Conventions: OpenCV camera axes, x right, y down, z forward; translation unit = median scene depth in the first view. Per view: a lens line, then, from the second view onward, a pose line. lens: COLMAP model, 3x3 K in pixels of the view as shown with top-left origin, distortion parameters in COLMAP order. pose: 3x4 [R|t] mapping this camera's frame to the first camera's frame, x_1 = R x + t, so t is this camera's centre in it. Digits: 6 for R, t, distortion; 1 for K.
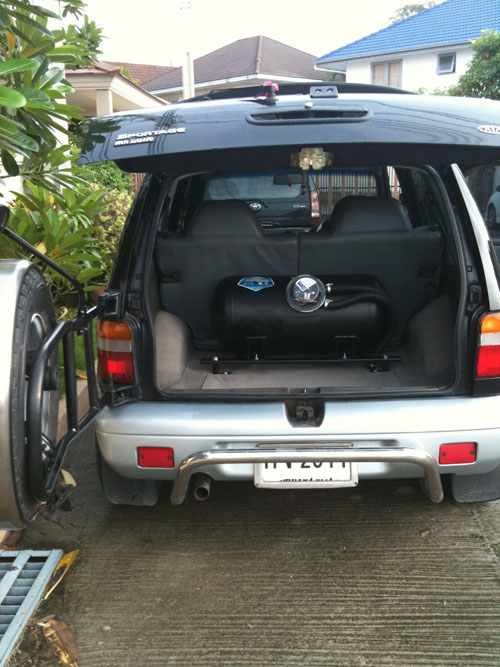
lens RADIAL K [[702.7, 0, 252.0], [0, 702.7, 365.8], [0, 0, 1]] dist [0.017499, -0.128443]
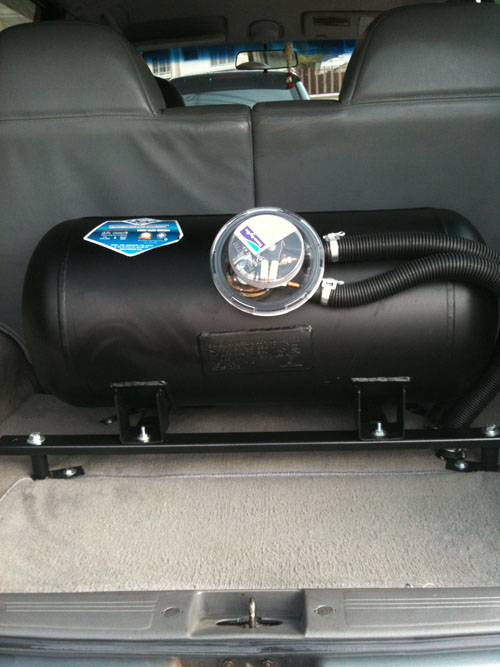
lens RADIAL K [[716.3, 0, 259.6], [0, 716.3, 351.6], [0, 0, 1]] dist [-0.016339, -0.049822]
pose [[0.999843, -0.017501, 0.002695, 0.069376], [0.017413, 0.999408, 0.029670, -0.067450], [-0.003213, -0.029619, 0.999556, 0.630573]]
